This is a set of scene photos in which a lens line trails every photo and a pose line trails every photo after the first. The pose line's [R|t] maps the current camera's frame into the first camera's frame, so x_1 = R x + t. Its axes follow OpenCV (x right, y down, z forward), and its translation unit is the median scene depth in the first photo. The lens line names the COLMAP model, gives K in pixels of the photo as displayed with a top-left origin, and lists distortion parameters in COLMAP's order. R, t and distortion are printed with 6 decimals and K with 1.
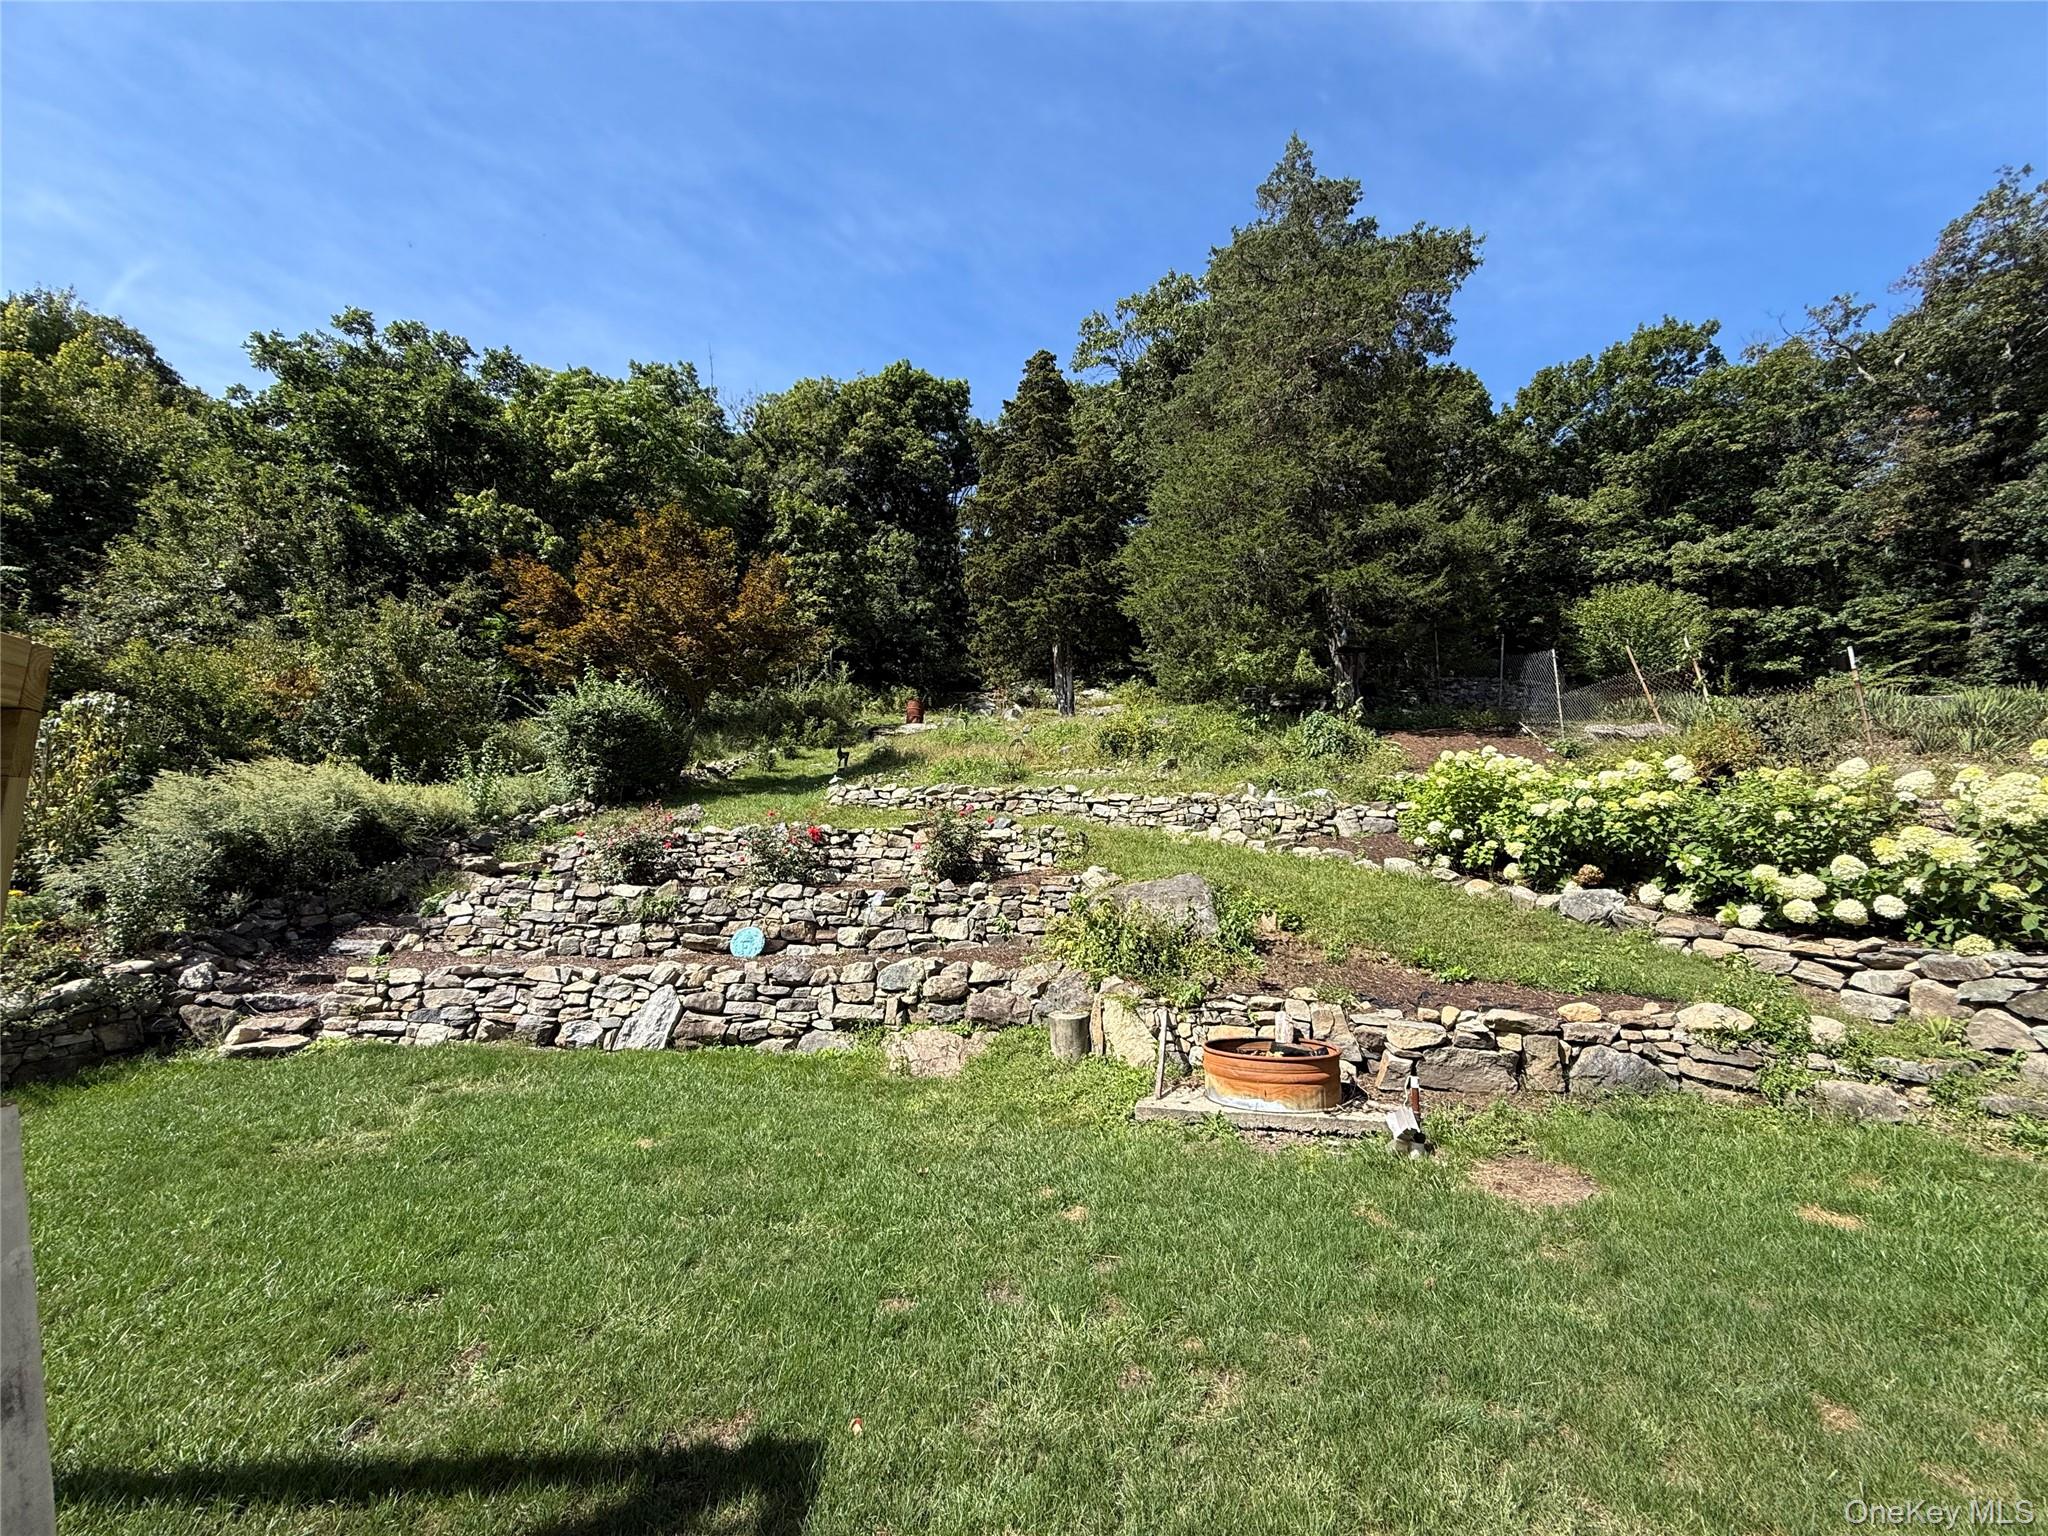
lens RADIAL K [[816.5, 0, 1014.2], [0, 816.5, 765.5], [0, 0, 1]] dist [0.000095, 0.000103]
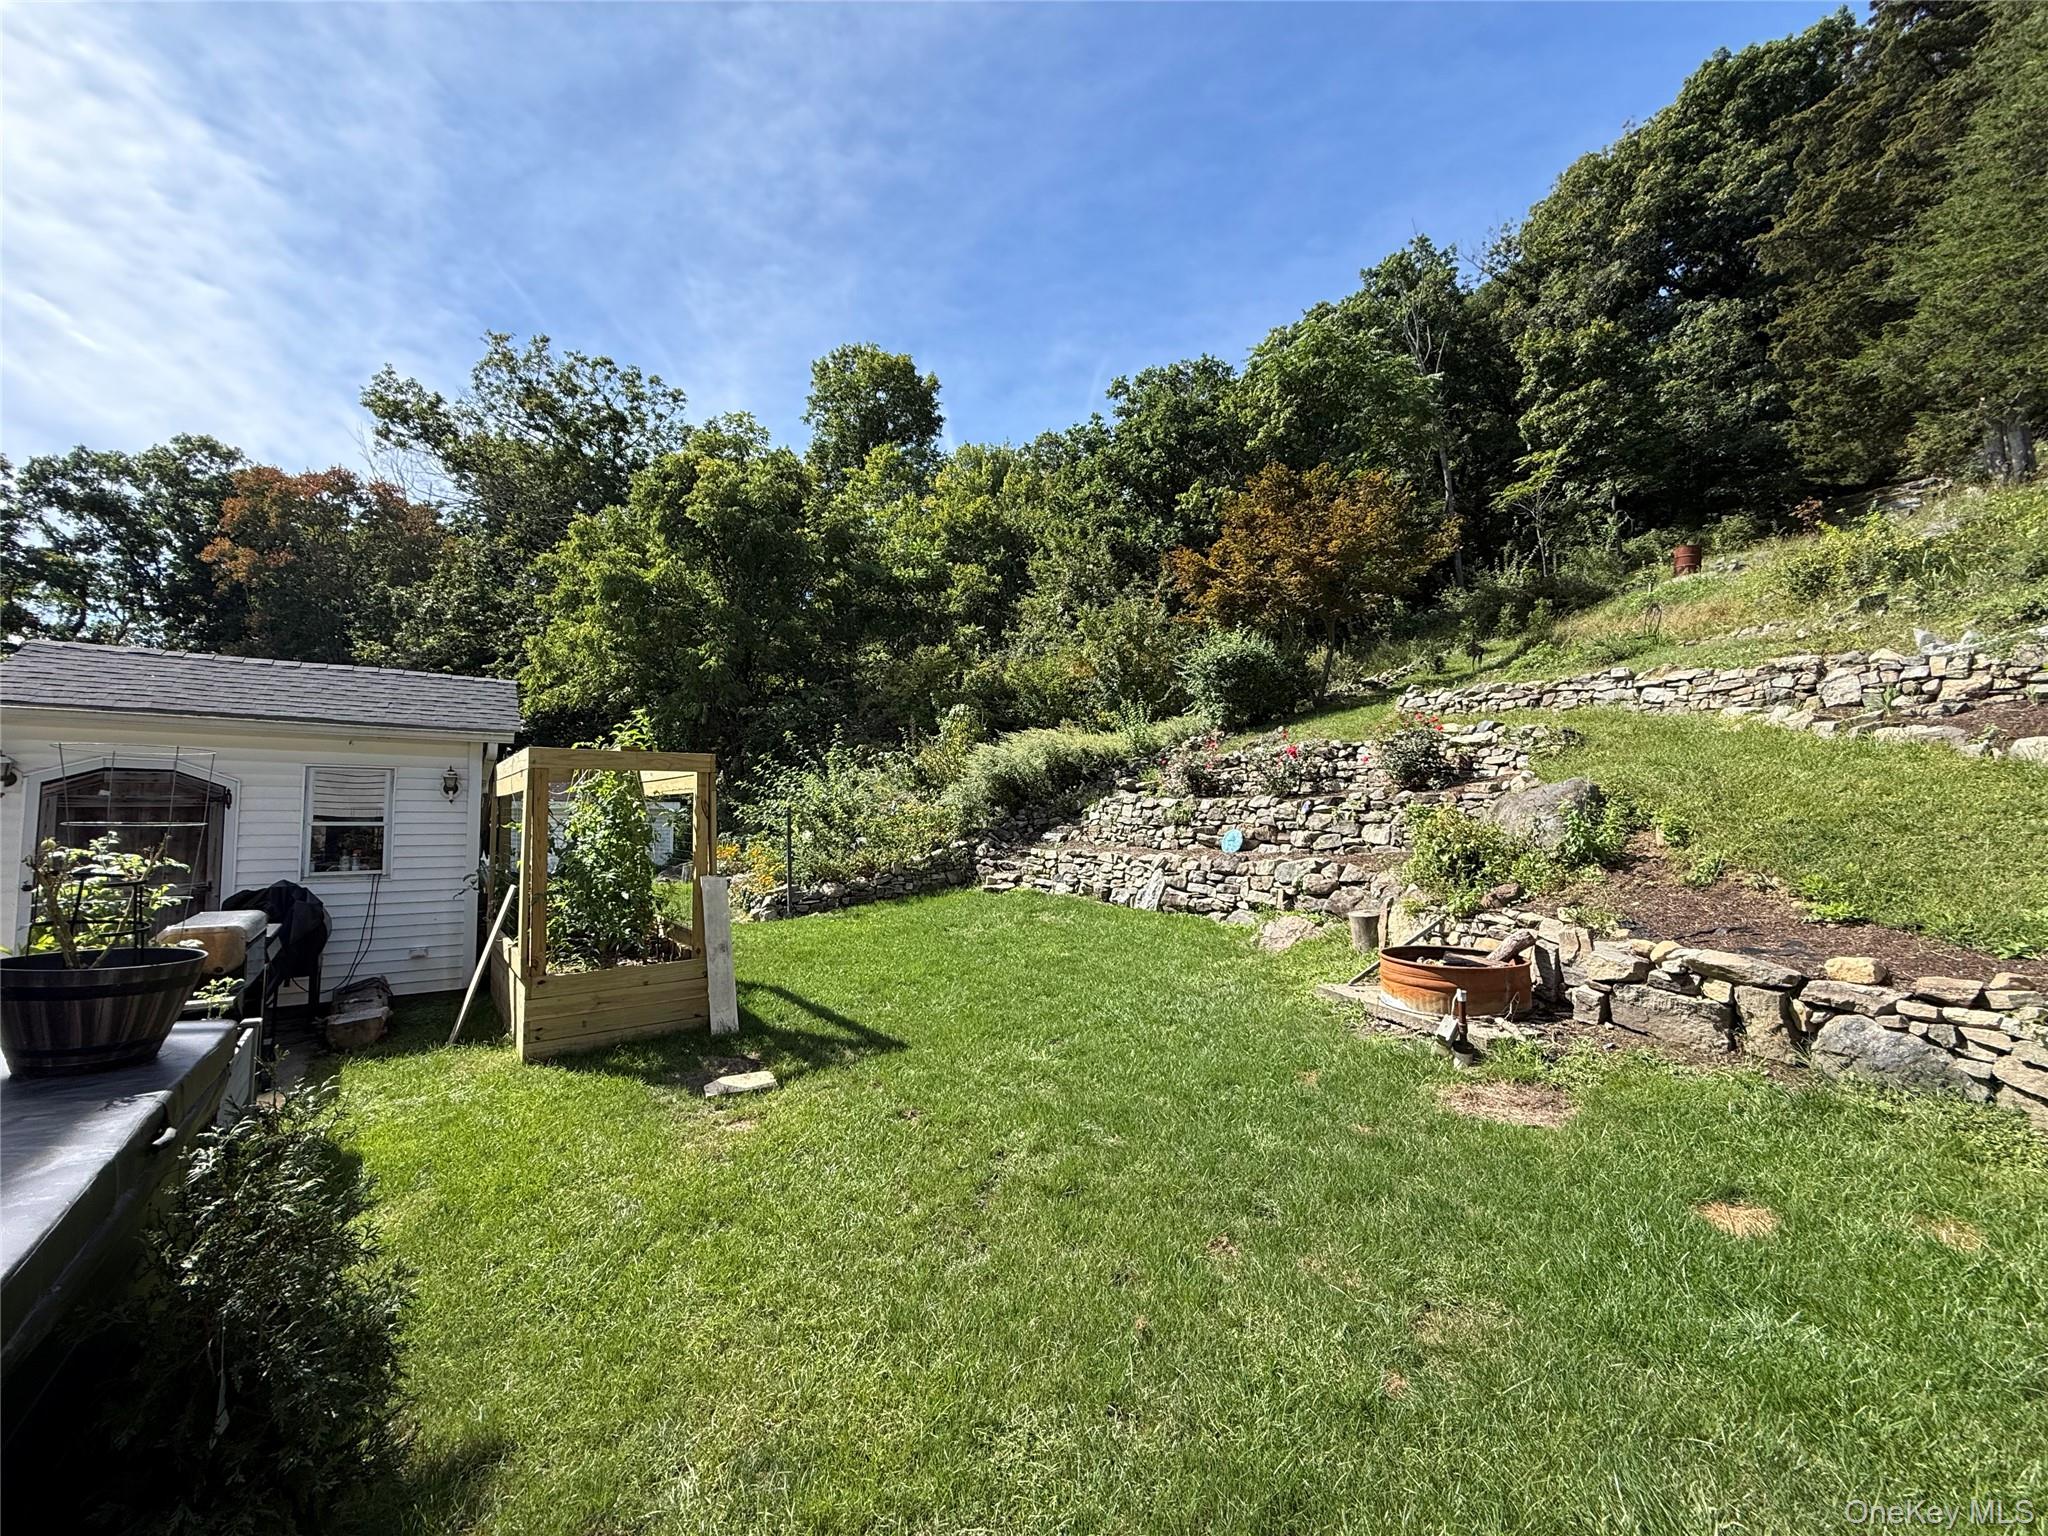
lens RADIAL K [[816.5, 0, 1014.2], [0, 816.5, 765.5], [0, 0, 1]] dist [0.000095, 0.000103]
pose [[0.550755, -0.048616, -0.833250, 0.562467], [0.152030, 0.987445, 0.042875, -0.009841], [0.820704, -0.150293, 0.551232, 0.020611]]
